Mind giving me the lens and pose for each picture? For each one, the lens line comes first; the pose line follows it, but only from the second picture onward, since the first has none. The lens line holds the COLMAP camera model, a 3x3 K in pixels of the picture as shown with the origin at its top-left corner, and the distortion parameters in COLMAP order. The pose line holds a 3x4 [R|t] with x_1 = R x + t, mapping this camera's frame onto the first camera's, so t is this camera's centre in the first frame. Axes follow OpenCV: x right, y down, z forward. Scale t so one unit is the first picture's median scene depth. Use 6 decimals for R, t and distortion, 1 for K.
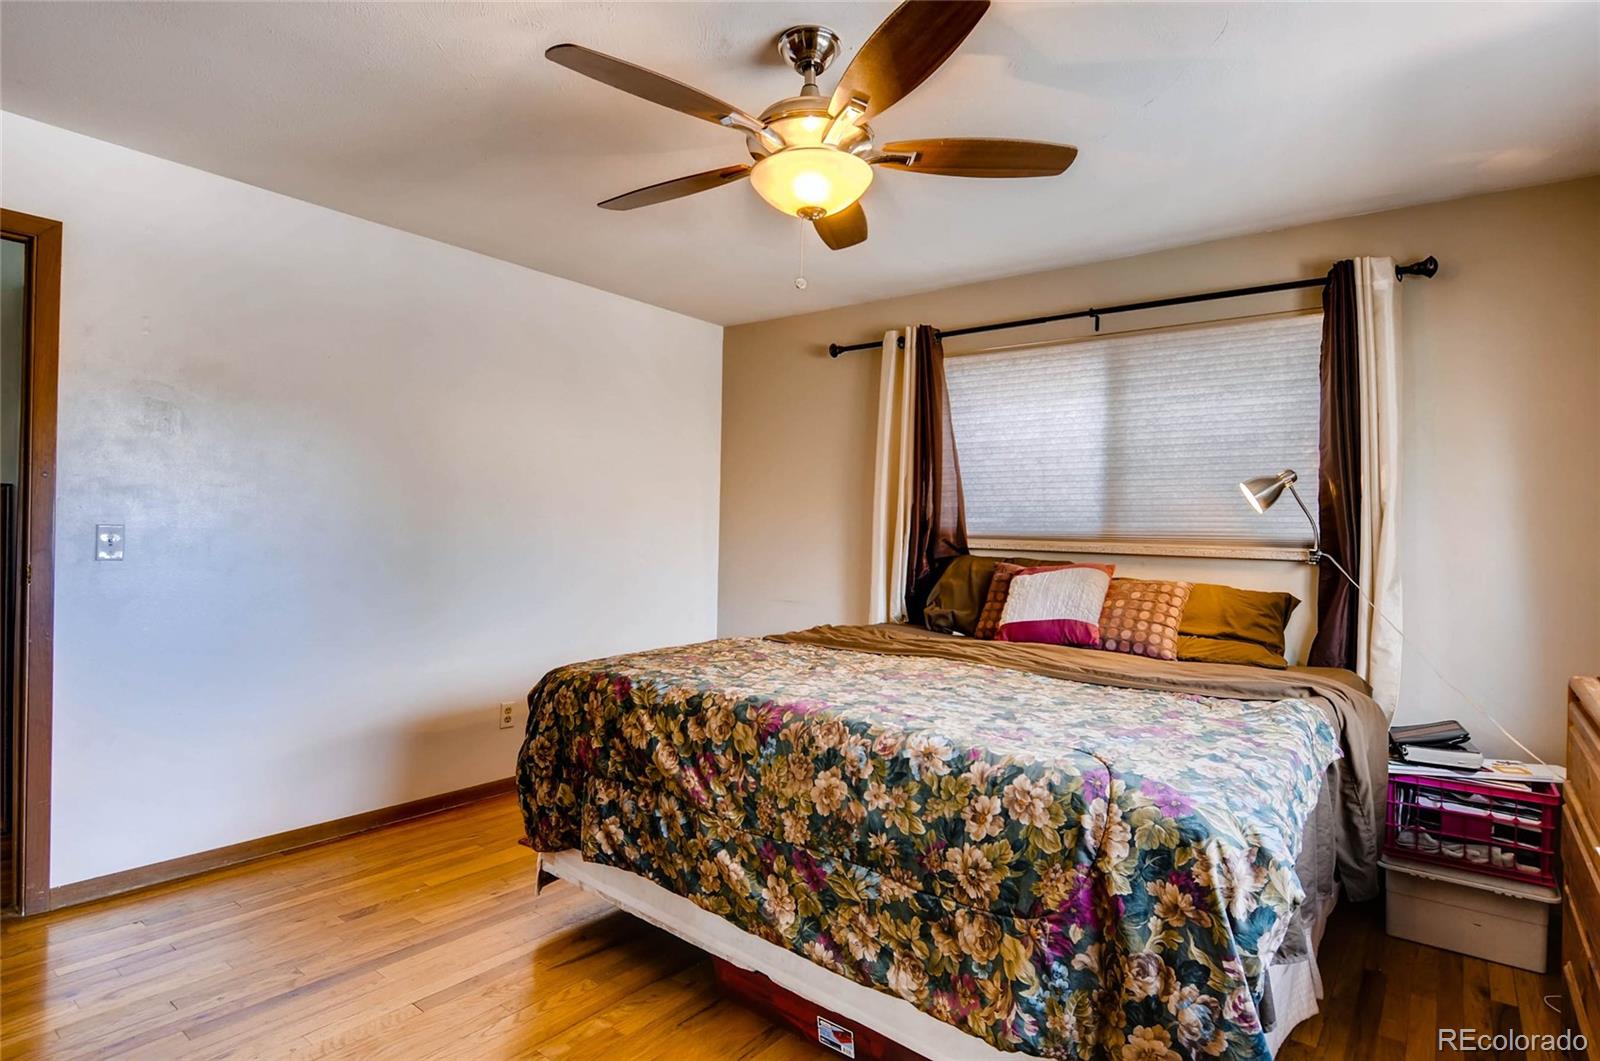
lens RADIAL K [[836.4, 0, 808.4], [0, 836.4, 525.6], [0, 0, 1]] dist [0.010554, -0.006002]
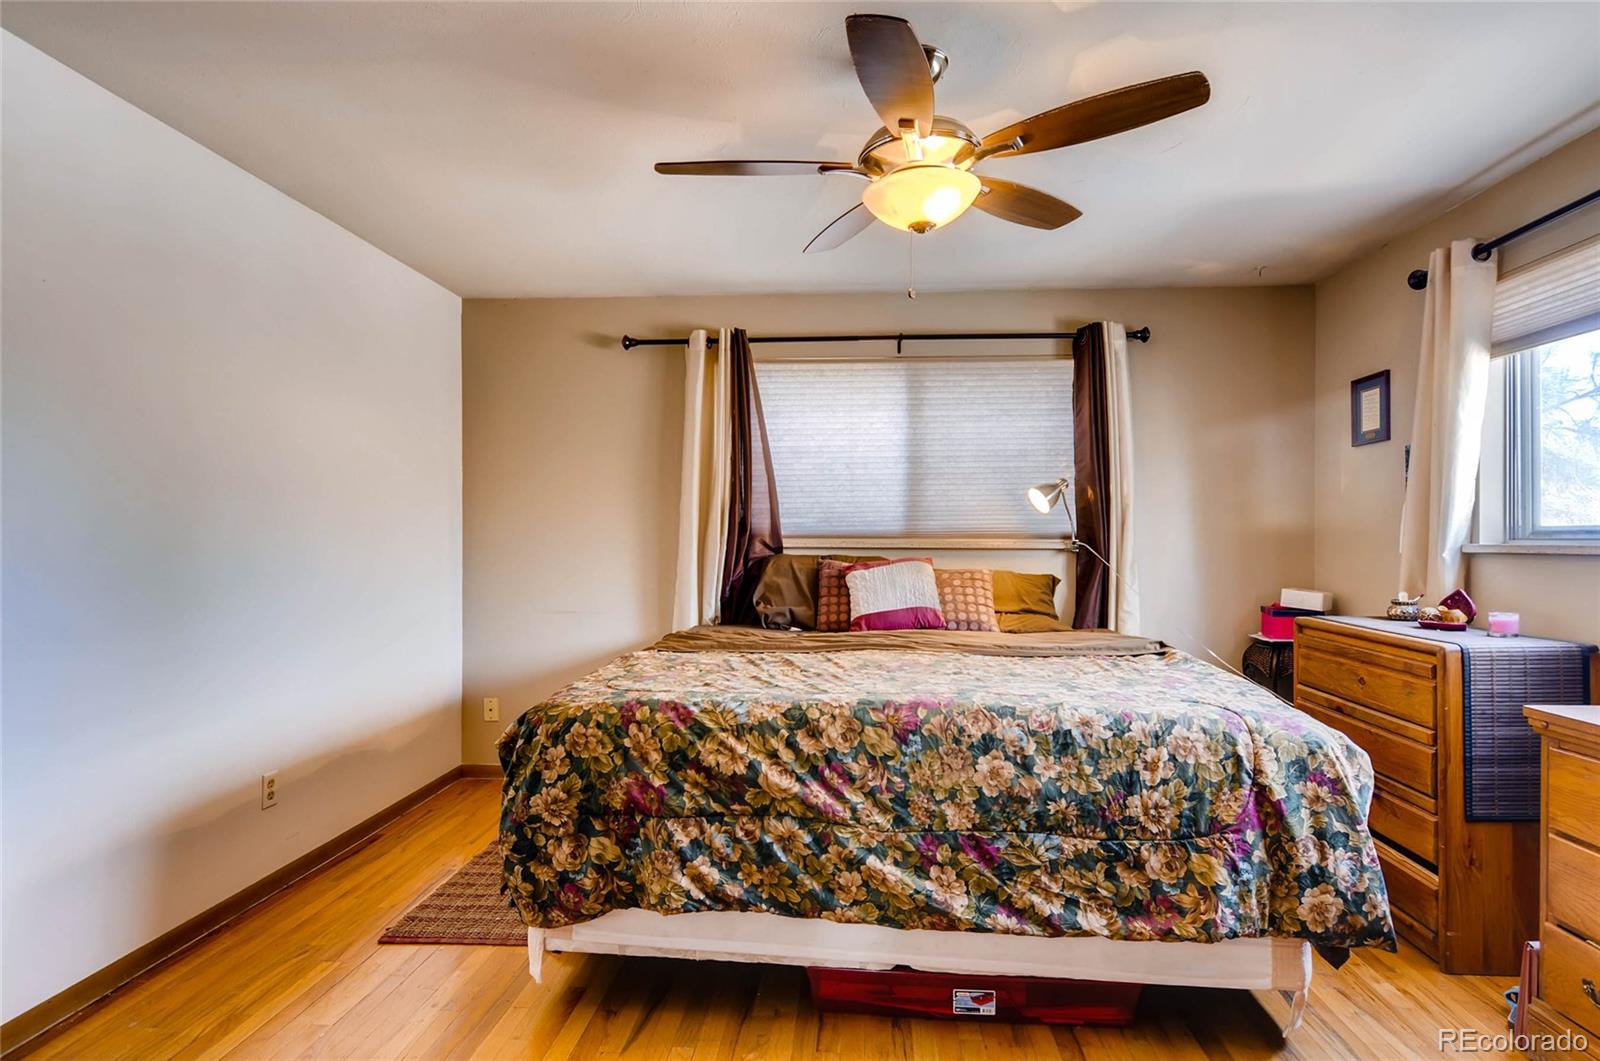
lens RADIAL K [[836.4, 0, 809.7], [0, 836.4, 532.0], [0, 0, 1]] dist [0.010554, -0.006002]
pose [[0.831181, -0.019036, 0.555677, -0.578963], [0.014565, 0.999816, 0.012464, -0.007842], [-0.555812, -0.002267, 0.831305, 0.177912]]
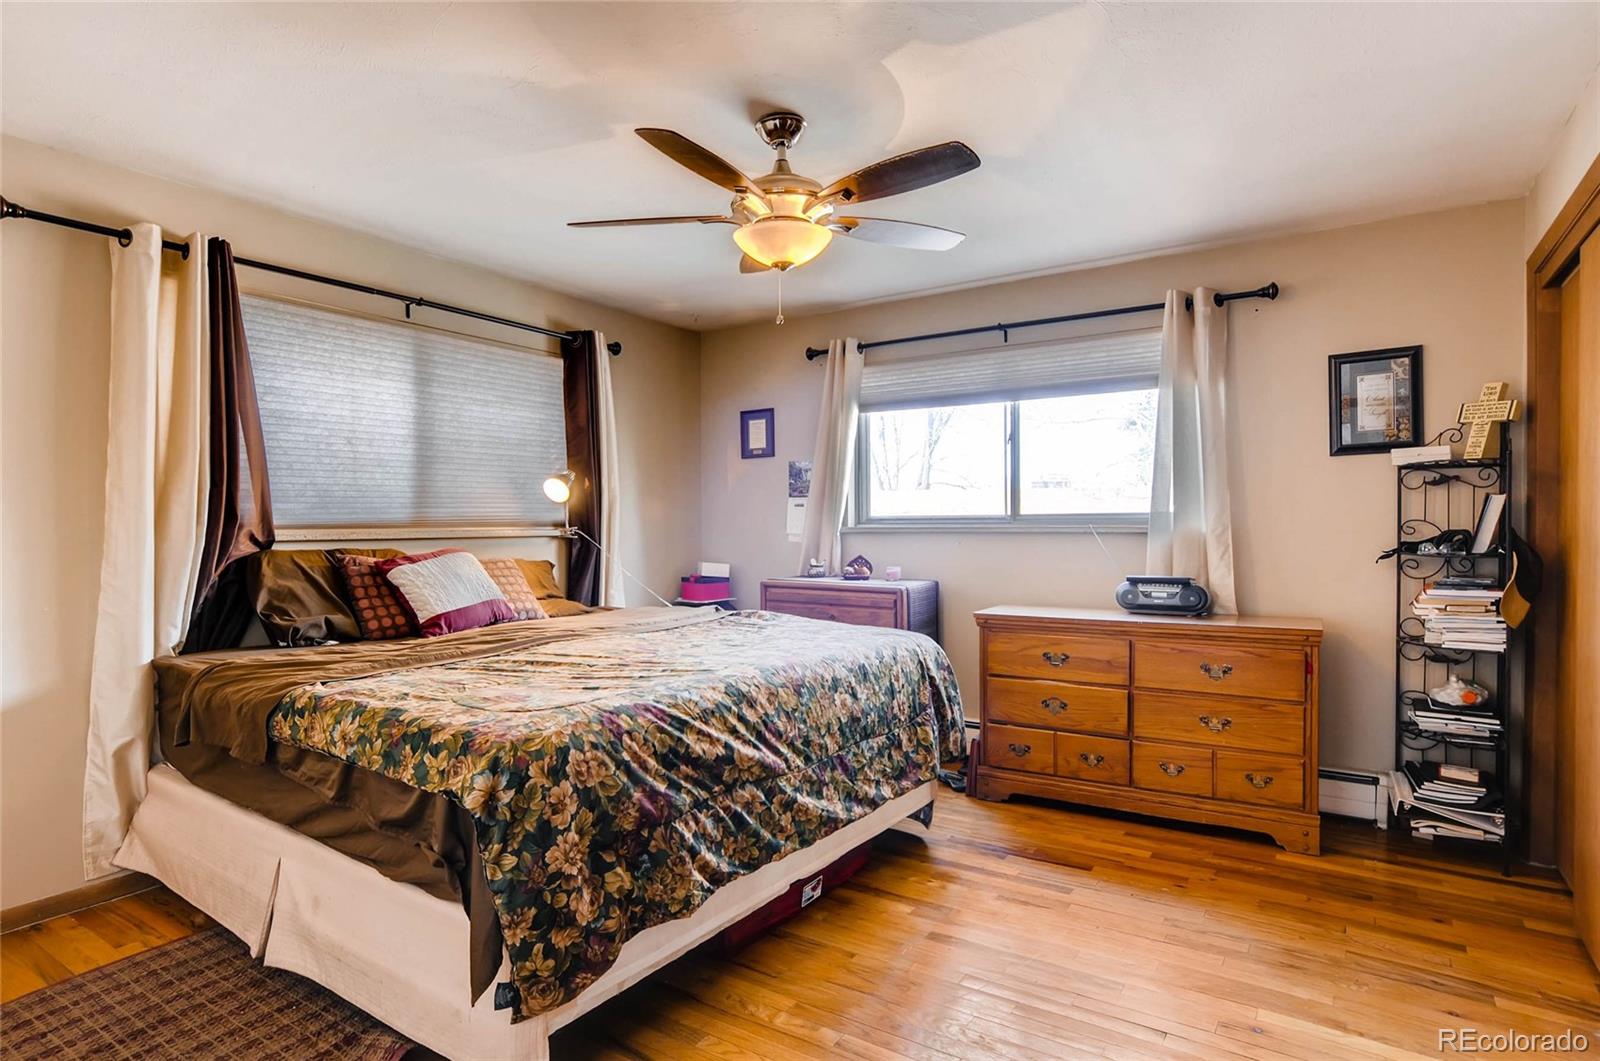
lens RADIAL K [[836.4, 0, 805.8], [0, 836.4, 532.4], [0, 0, 1]] dist [0.010554, -0.006002]
pose [[-0.077399, -0.036682, 0.996325, -1.036556], [-0.002482, 0.999327, 0.036600, -0.019671], [-0.996997, 0.000360, -0.077438, 0.885589]]
